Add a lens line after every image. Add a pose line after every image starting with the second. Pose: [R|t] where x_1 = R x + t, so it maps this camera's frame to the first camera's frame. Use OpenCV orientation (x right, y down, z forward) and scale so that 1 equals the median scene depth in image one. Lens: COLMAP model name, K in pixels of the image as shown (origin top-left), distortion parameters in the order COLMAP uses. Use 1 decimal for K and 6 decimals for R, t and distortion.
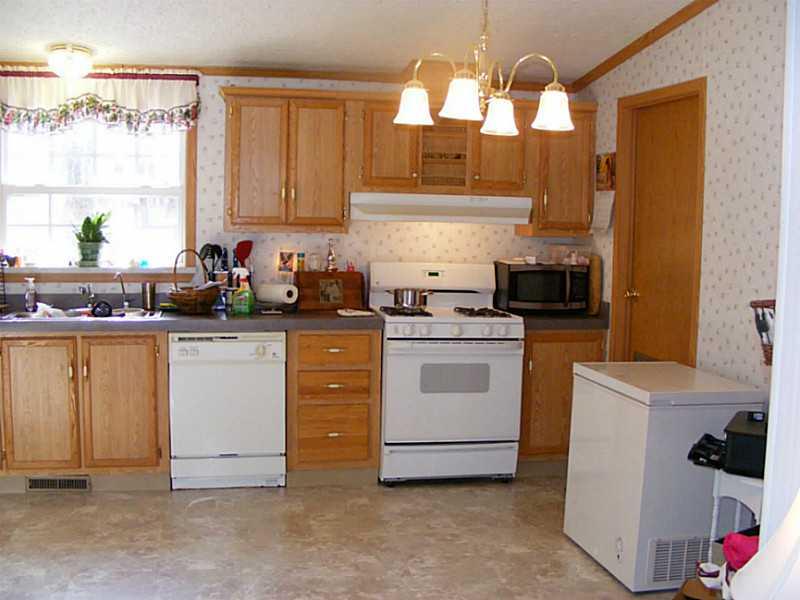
lens RADIAL K [[910.5, 0, 400.0], [0, 910.5, 300.0], [0, 0, 1]] dist [-0.236170, 0.220730]
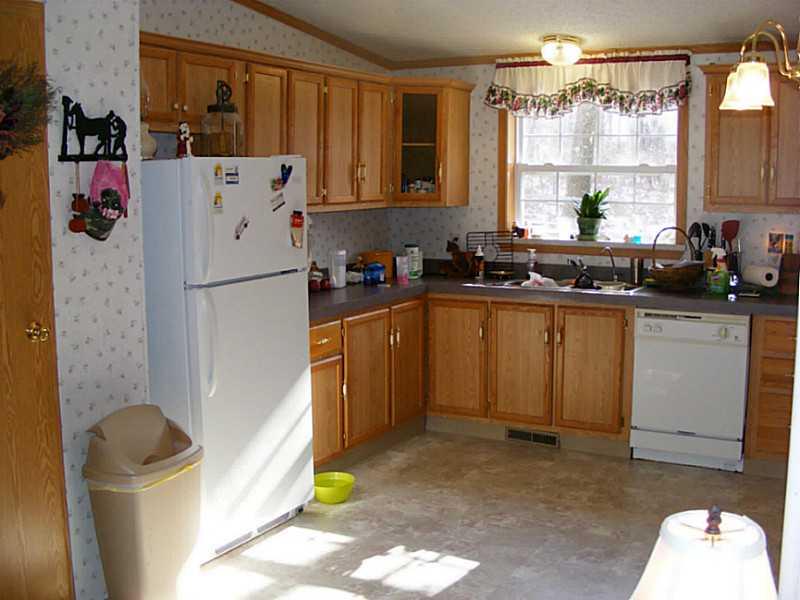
lens RADIAL K [[910.5, 0, 400.0], [0, 910.5, 300.0], [0, 0, 1]] dist [-0.236170, 0.220730]
pose [[0.749652, 0.070403, -0.658077, 0.210014], [-0.044642, 0.997440, 0.055855, -0.017542], [0.660325, -0.012494, 0.750876, 0.038524]]
